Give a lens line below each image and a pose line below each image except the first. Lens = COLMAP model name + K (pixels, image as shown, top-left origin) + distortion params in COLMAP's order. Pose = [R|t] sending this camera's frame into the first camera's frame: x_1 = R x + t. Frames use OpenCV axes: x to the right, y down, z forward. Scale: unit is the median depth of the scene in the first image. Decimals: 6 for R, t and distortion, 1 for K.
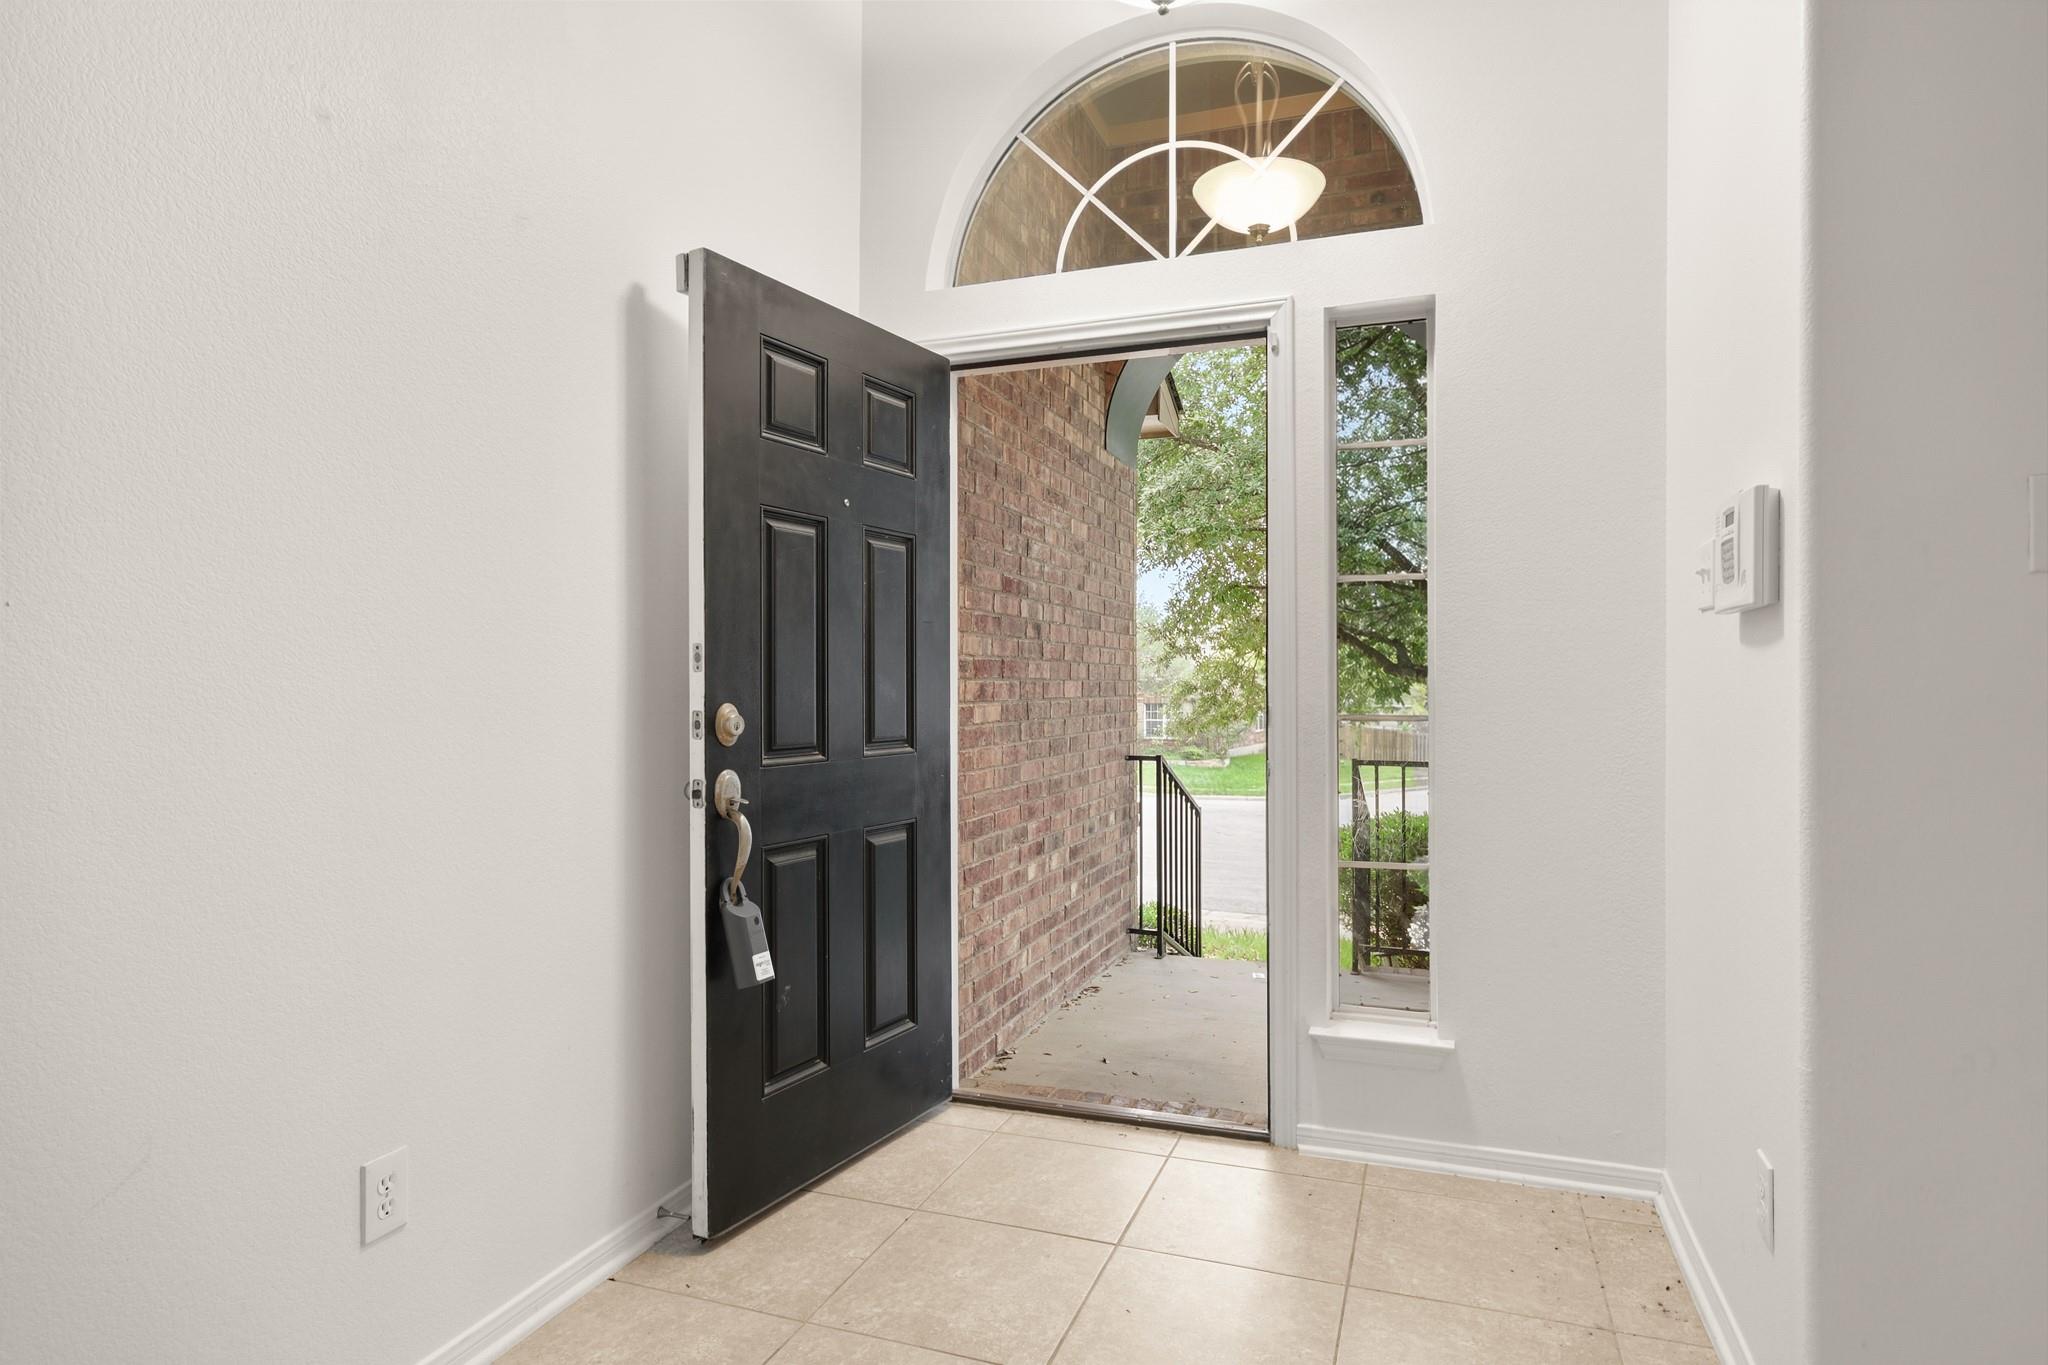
lens RADIAL K [[1161.4, 0, 1021.9], [0, 1161.4, 688.7], [0, 0, 1]] dist [0.002753, 0.000243]
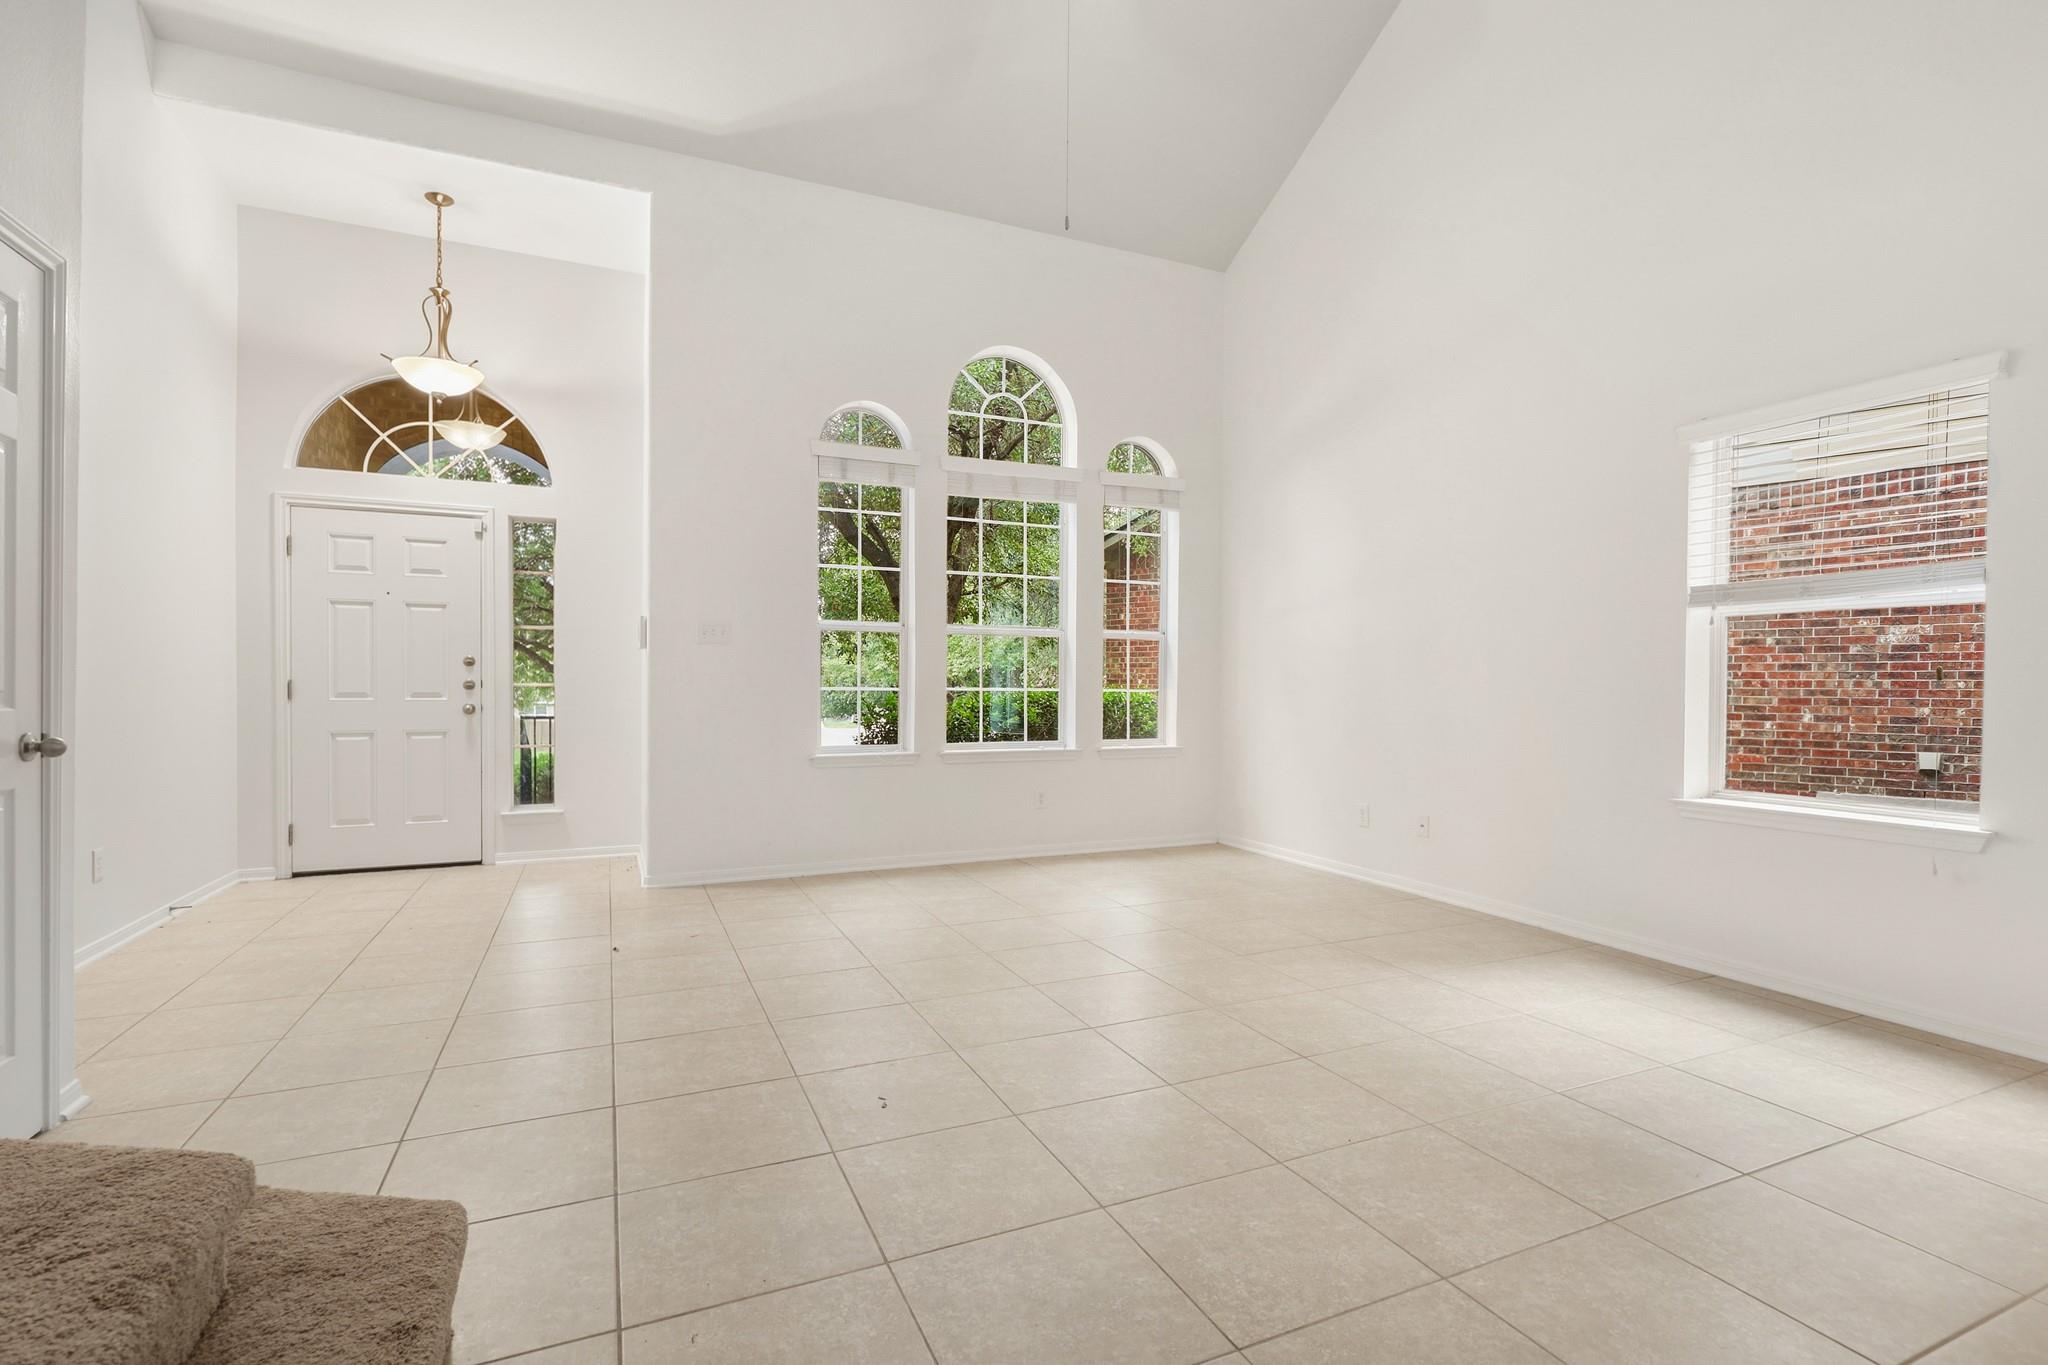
lens RADIAL K [[923.0, 0, 1012.6], [0, 923.0, 694.7], [0, 0, 1]] dist [0.010797, -0.000488]
pose [[0.720643, 0.003166, 0.693299, -0.279264], [-0.008499, 0.999955, 0.004268, 0.022747], [-0.693255, -0.008968, 0.720637, -0.978903]]
